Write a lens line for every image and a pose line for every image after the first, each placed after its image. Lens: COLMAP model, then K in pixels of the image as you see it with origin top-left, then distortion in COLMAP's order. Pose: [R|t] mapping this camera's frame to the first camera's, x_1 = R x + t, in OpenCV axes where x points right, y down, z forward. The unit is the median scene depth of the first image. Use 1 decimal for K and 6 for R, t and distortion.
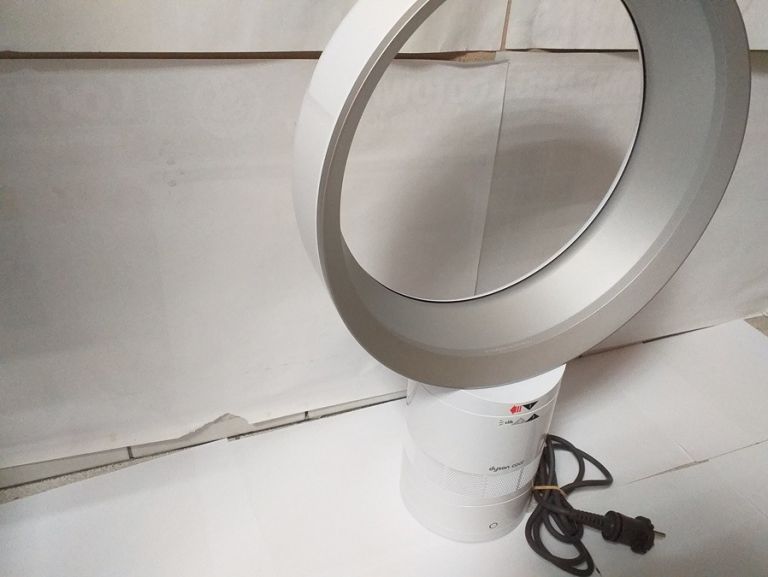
lens RADIAL K [[594.5, 0, 380.4], [0, 594.5, 289.5], [0, 0, 1]] dist [0.055523, -0.044148]
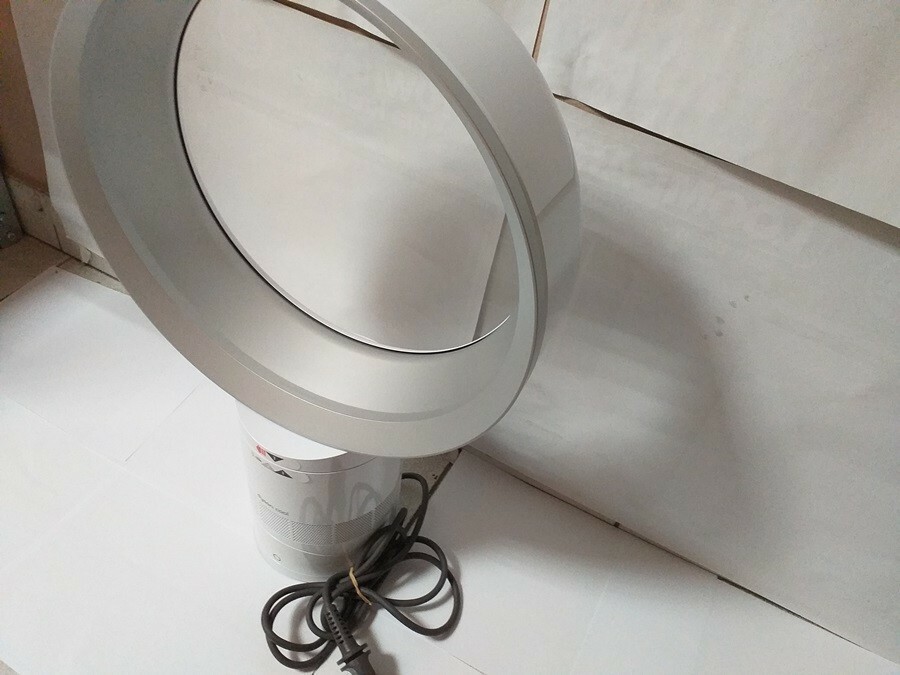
lens RADIAL K [[696.7, 0, 451.2], [0, 696.7, 336.4], [0, 0, 1]] dist [0.055523, -0.044148]
pose [[0.680440, 0.540315, -0.495036, 0.747383], [-0.483005, 0.838714, 0.251524, -0.306792], [0.551096, 0.067958, 0.831670, 0.227648]]
